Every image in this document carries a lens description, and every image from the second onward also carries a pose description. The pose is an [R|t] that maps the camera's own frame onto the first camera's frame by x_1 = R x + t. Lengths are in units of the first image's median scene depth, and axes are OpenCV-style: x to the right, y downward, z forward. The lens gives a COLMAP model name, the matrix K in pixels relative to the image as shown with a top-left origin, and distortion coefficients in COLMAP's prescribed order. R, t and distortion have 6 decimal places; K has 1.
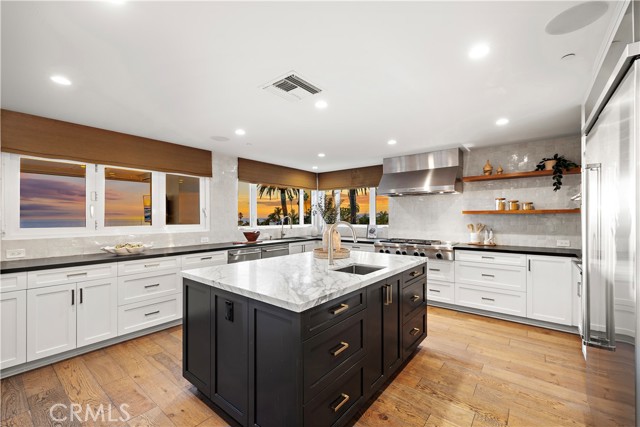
lens RADIAL K [[269.3, 0, 320.0], [0, 269.3, 213.5], [0, 0, 1]] dist [-0.000609, -0.000125]
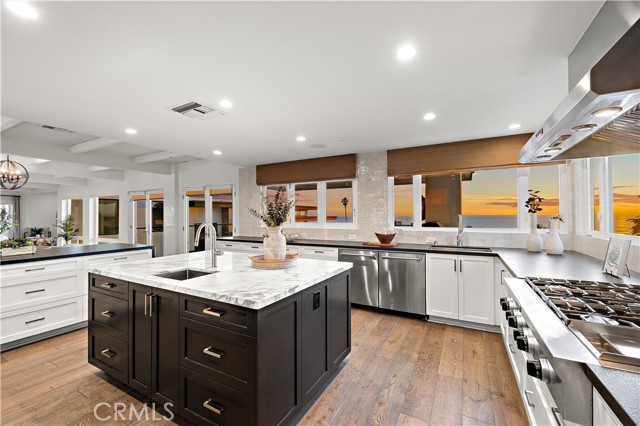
lens RADIAL K [[262.2, 0, 320.0], [0, 262.2, 213.0], [0, 0, 1]] dist [-0.059817, -0.000001]
pose [[0.177922, -0.005743, -0.984028, 0.573689], [0.016570, 0.999859, -0.002839, 0.001574], [0.983905, -0.015801, 0.177992, 0.678648]]
